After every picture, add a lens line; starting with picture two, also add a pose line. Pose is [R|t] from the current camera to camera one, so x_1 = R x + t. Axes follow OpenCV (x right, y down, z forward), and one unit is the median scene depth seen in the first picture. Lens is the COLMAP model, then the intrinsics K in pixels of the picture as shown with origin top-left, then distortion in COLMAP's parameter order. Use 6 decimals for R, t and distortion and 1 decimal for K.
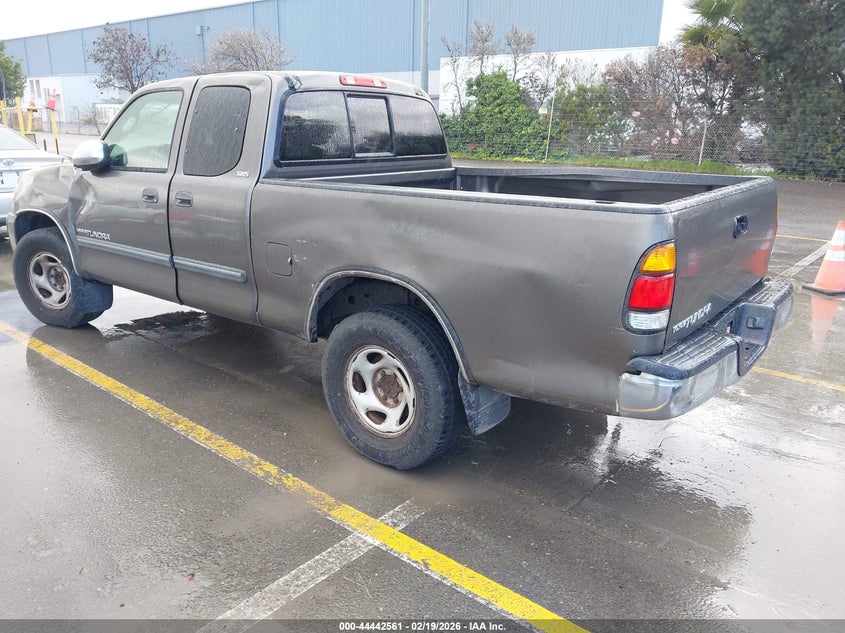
lens RADIAL K [[669.7, 0, 422.5], [0, 669.7, 316.5], [0, 0, 1]] dist [-0.007314, -0.003074]
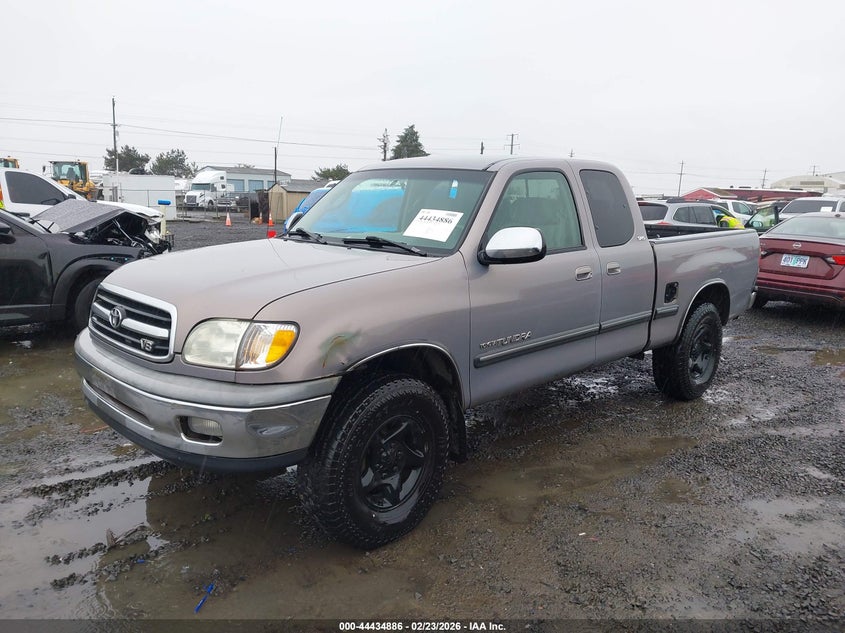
lens RADIAL K [[710.6, 0, 422.5], [0, 710.6, 316.5], [0, 0, 1]] dist [-0.000030, 0.001956]
pose [[0.126099, -0.192460, 0.973169, -1.790325], [0.262967, 0.952390, 0.154277, -0.414597], [-0.956529, 0.236457, 0.170706, 1.259644]]
